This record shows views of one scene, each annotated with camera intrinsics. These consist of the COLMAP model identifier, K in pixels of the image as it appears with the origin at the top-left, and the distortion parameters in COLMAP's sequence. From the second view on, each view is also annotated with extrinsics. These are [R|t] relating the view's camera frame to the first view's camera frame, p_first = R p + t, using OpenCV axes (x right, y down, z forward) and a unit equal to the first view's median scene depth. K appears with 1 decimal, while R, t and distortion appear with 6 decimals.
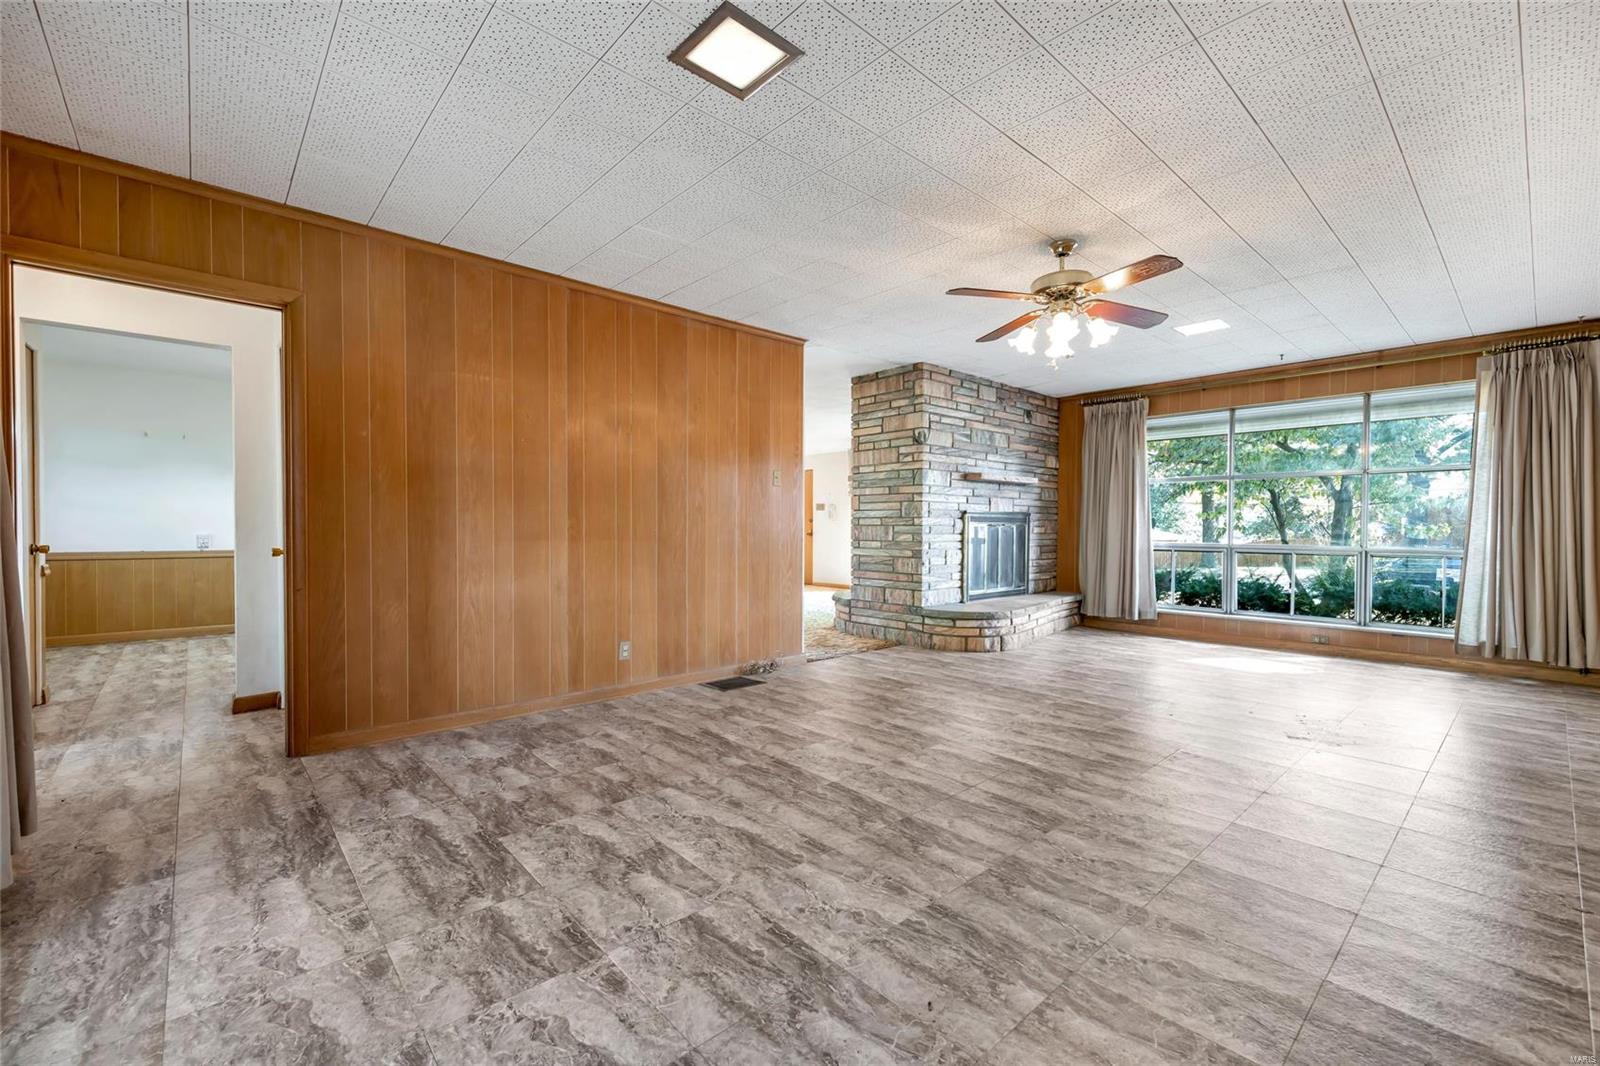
lens RADIAL K [[659.1, 0, 791.8], [0, 659.1, 539.2], [0, 0, 1]] dist [0.006849, -0.002048]
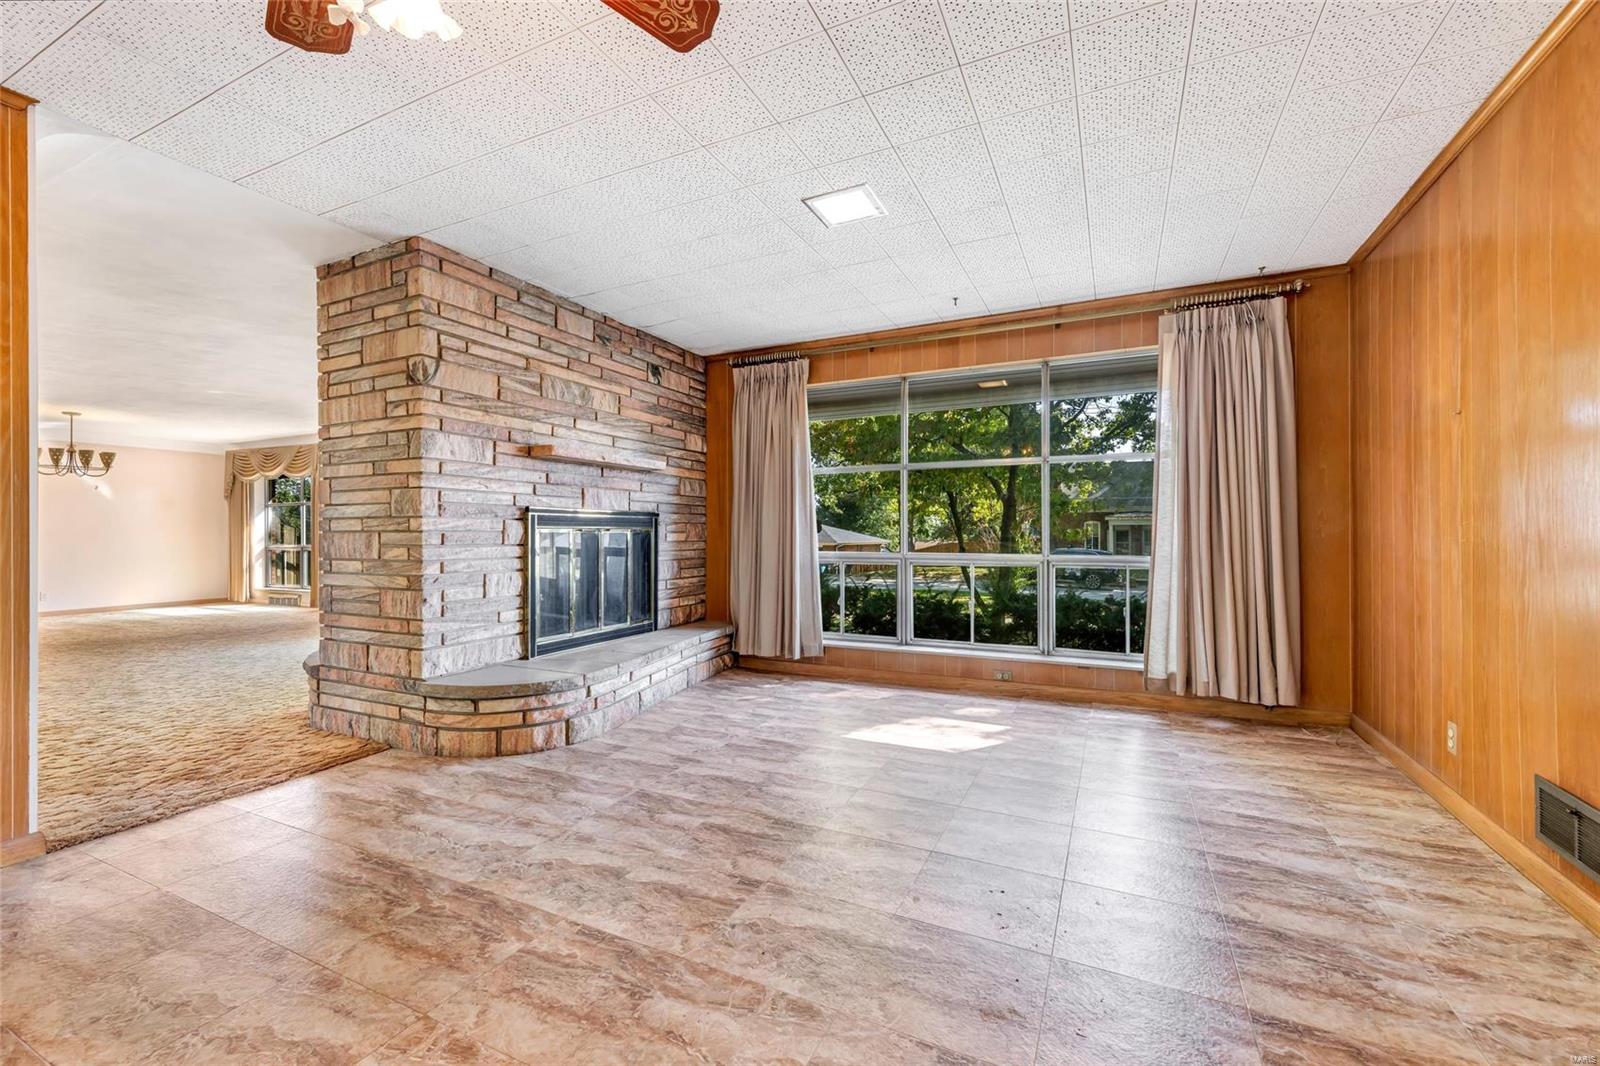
lens RADIAL K [[659.1, 0, 789.7], [0, 659.1, 533.3], [0, 0, 1]] dist [0.006849, -0.002048]
pose [[0.926187, -0.006841, 0.377003, 0.273347], [0.014001, 0.999770, -0.016254, -0.005935], [-0.376805, 0.020333, 0.926069, 0.370119]]
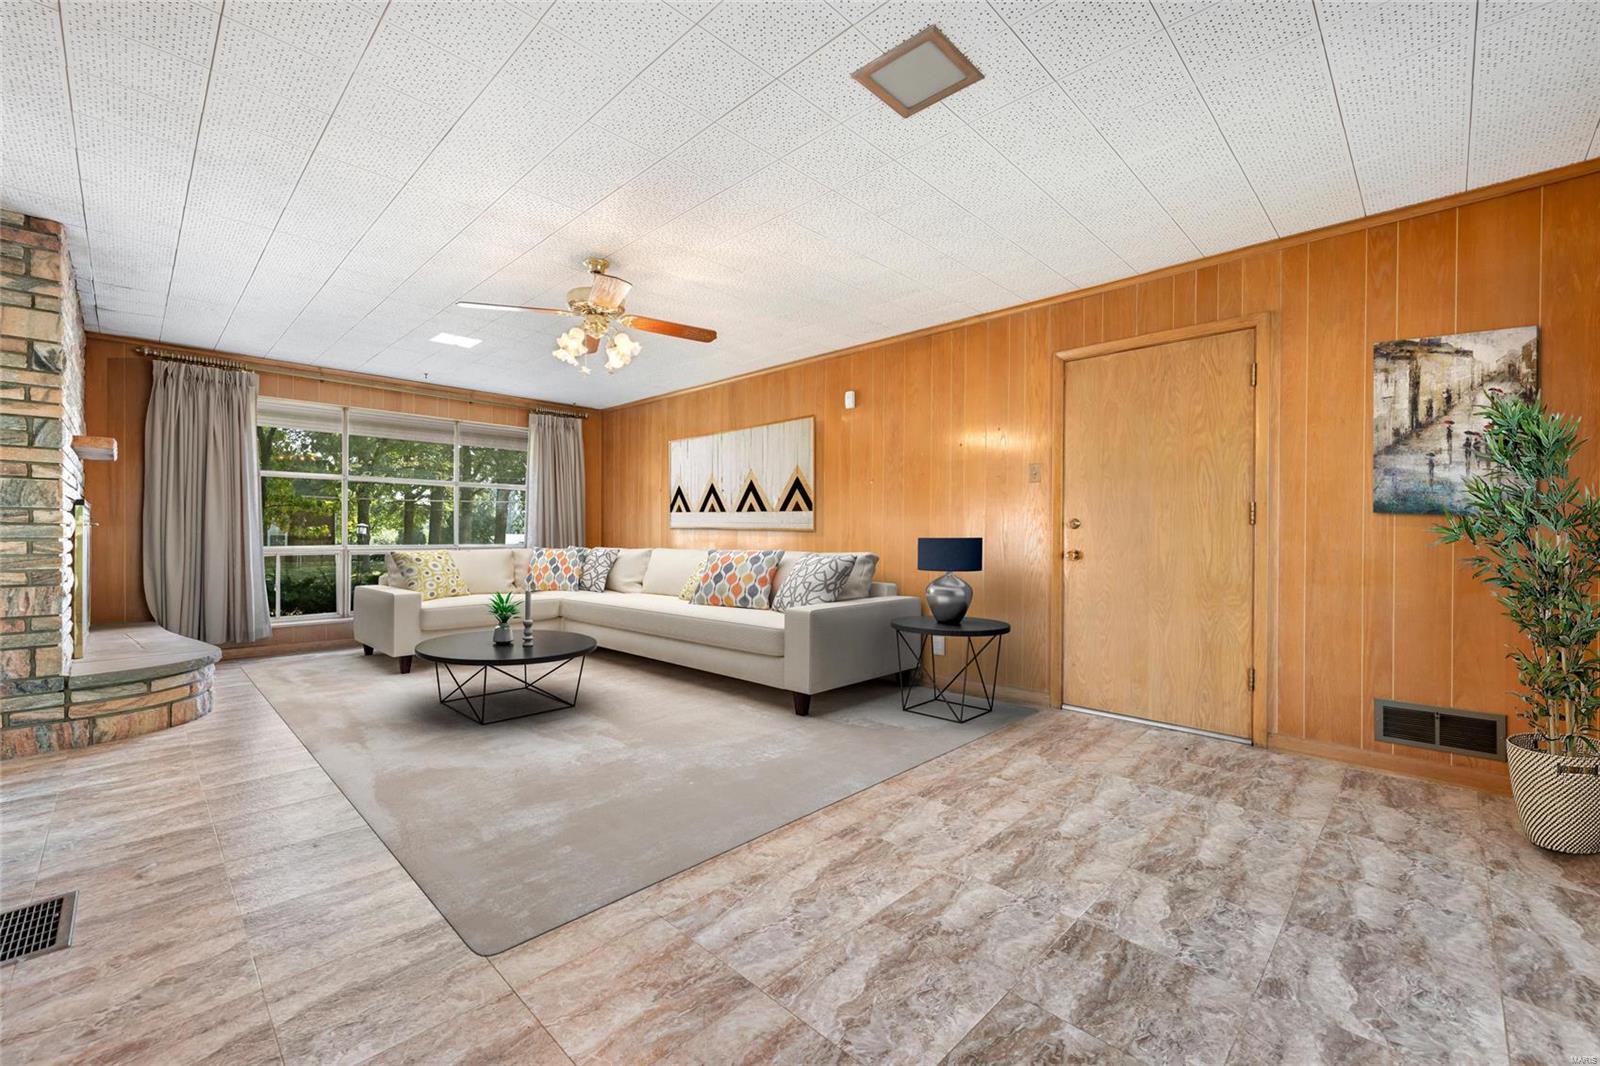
lens RADIAL K [[659.1, 0, 793.9], [0, 659.1, 530.6], [0, 0, 1]] dist [0.006849, -0.002048]
pose [[-0.060020, -0.001112, 0.998197, -0.380204], [0.014906, 0.999887, 0.002010, -0.007724], [-0.998086, 0.015000, -0.059997, 0.430339]]
